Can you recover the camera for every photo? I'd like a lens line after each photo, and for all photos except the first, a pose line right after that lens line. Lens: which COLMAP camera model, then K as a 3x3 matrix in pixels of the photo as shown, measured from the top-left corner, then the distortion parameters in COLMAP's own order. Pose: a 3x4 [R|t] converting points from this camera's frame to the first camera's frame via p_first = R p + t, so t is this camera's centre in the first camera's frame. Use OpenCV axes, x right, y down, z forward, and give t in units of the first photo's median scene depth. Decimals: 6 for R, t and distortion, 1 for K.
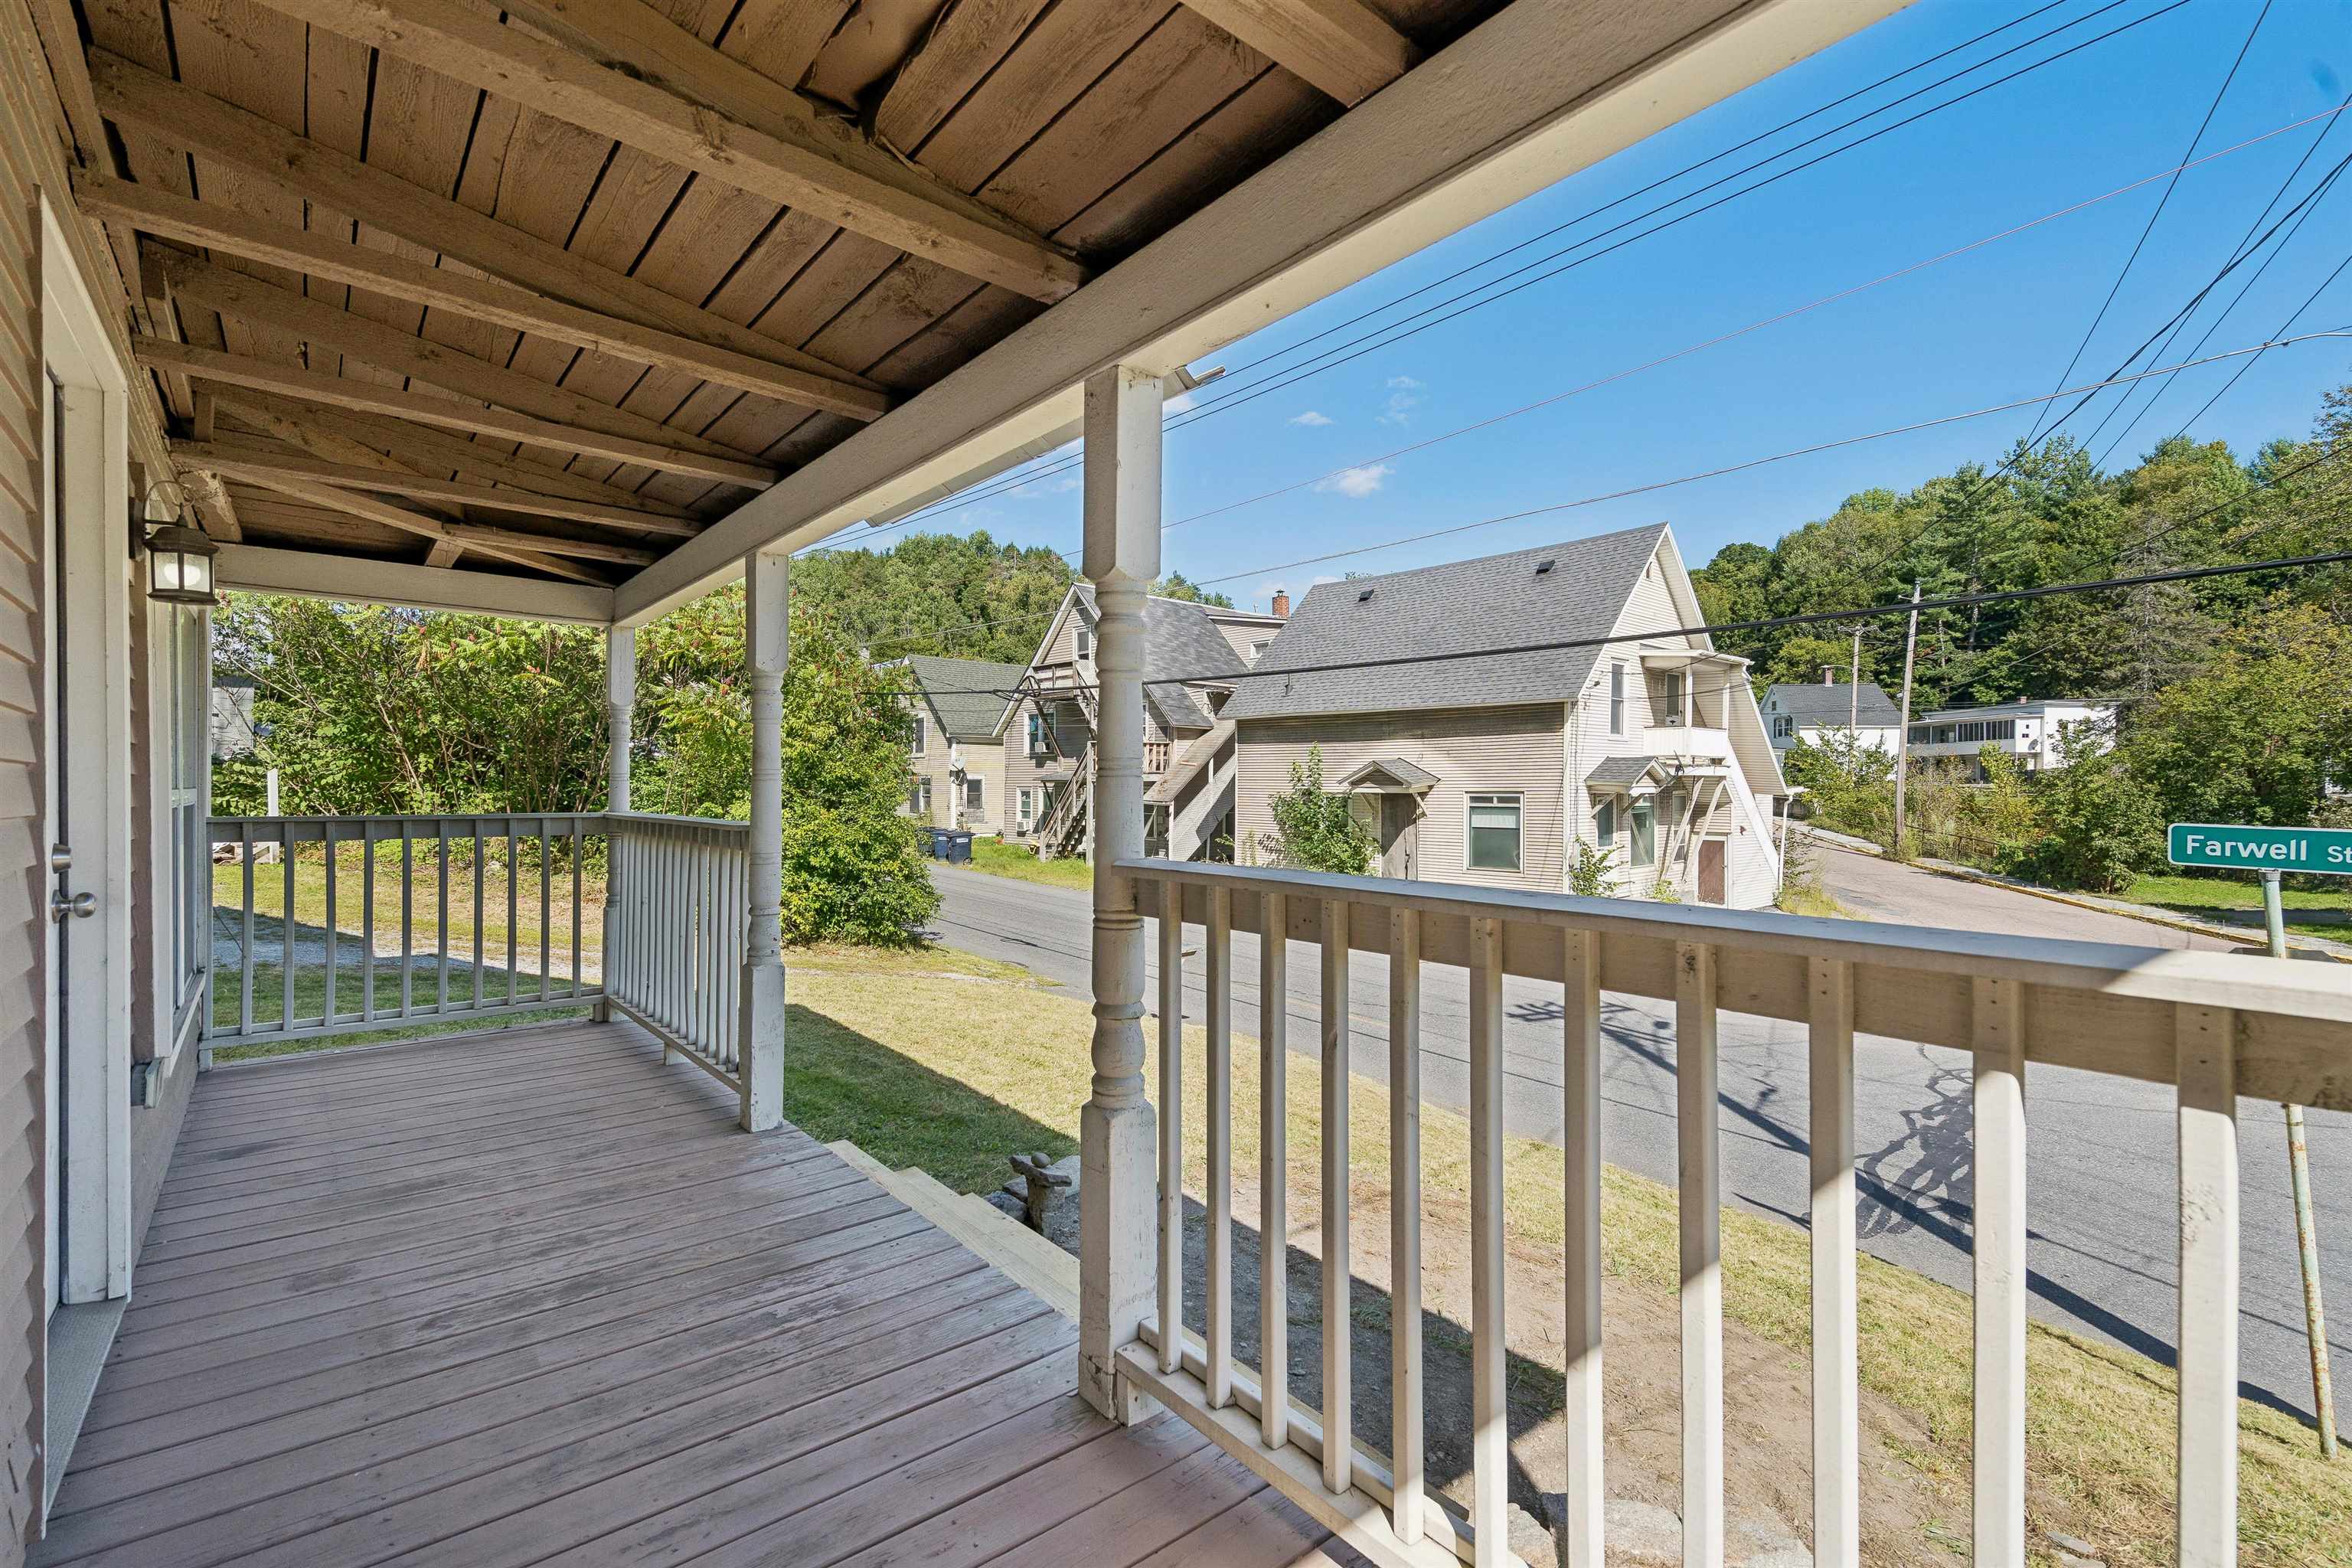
lens RADIAL K [[1069.6, 0, 1151.6], [0, 1069.6, 779.9], [0, 0, 1]] dist [-0.005874, 0.001854]
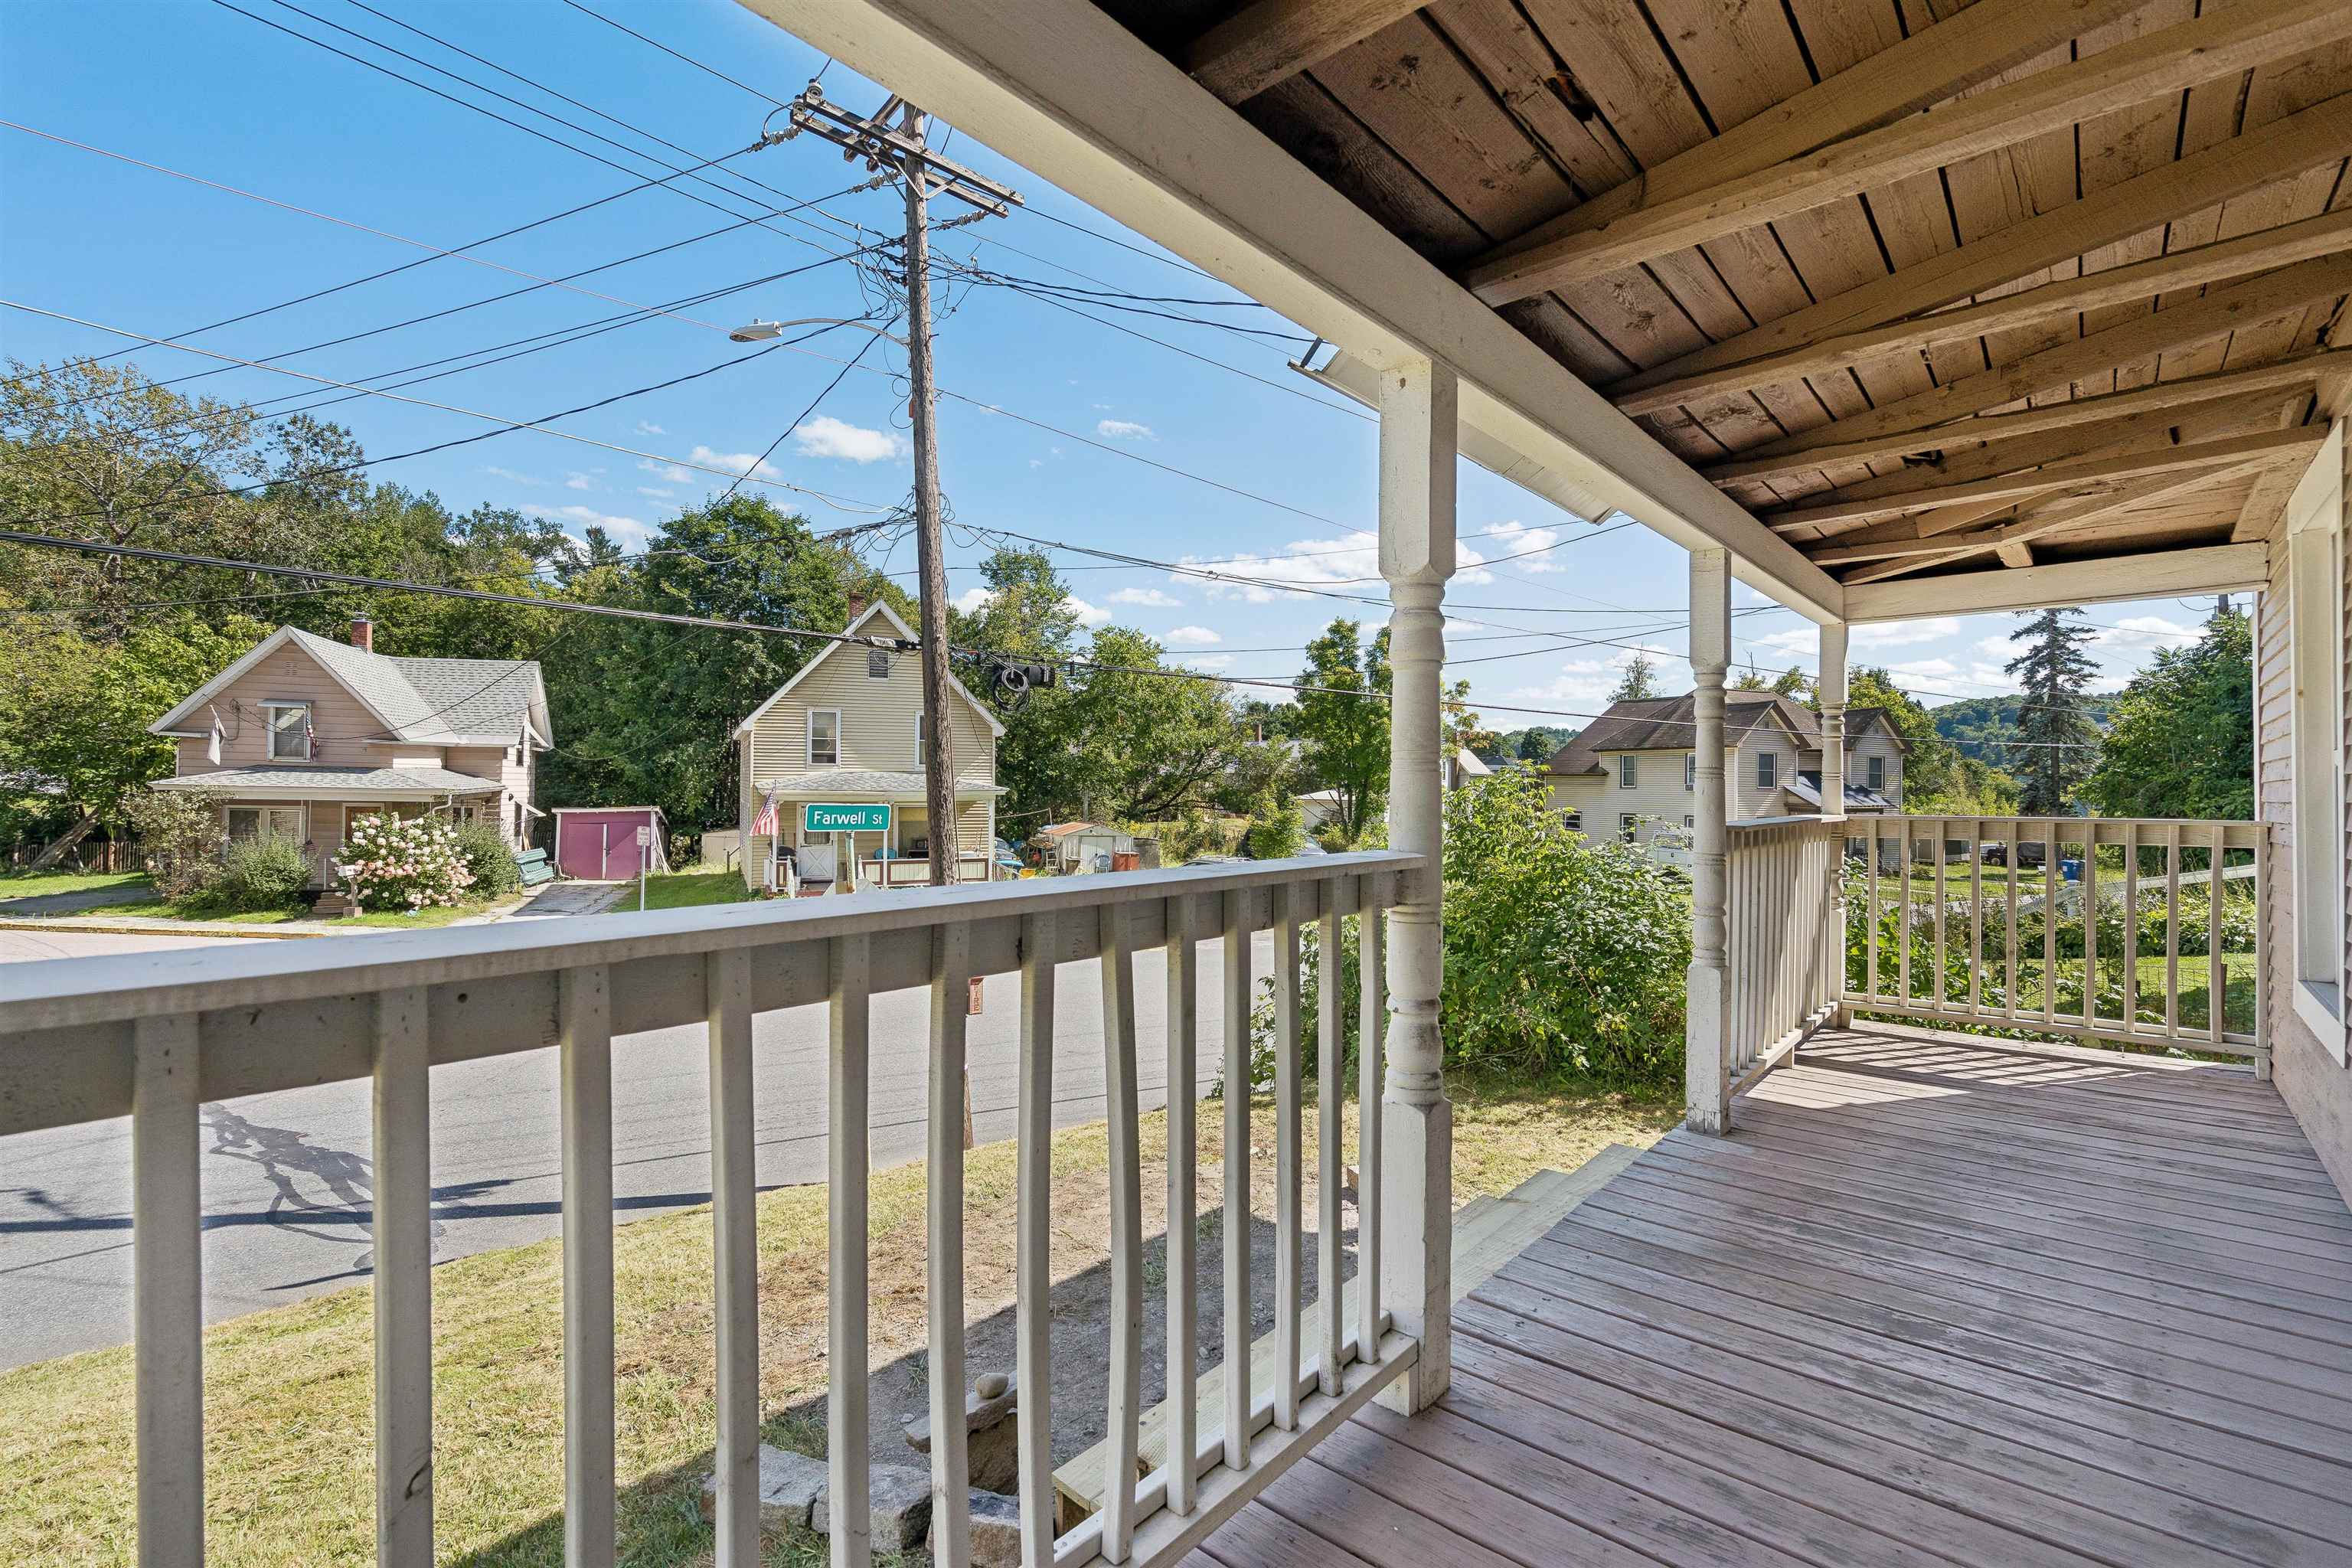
lens RADIAL K [[1069.6, 0, 1178.9], [0, 1069.6, 784.9], [0, 0, 1]] dist [-0.005874, 0.001854]
pose [[-0.186862, -0.011398, 0.982320, -0.591762], [-0.010272, 0.999901, 0.009648, -0.004747], [-0.982332, -0.008287, -0.186961, 0.806721]]
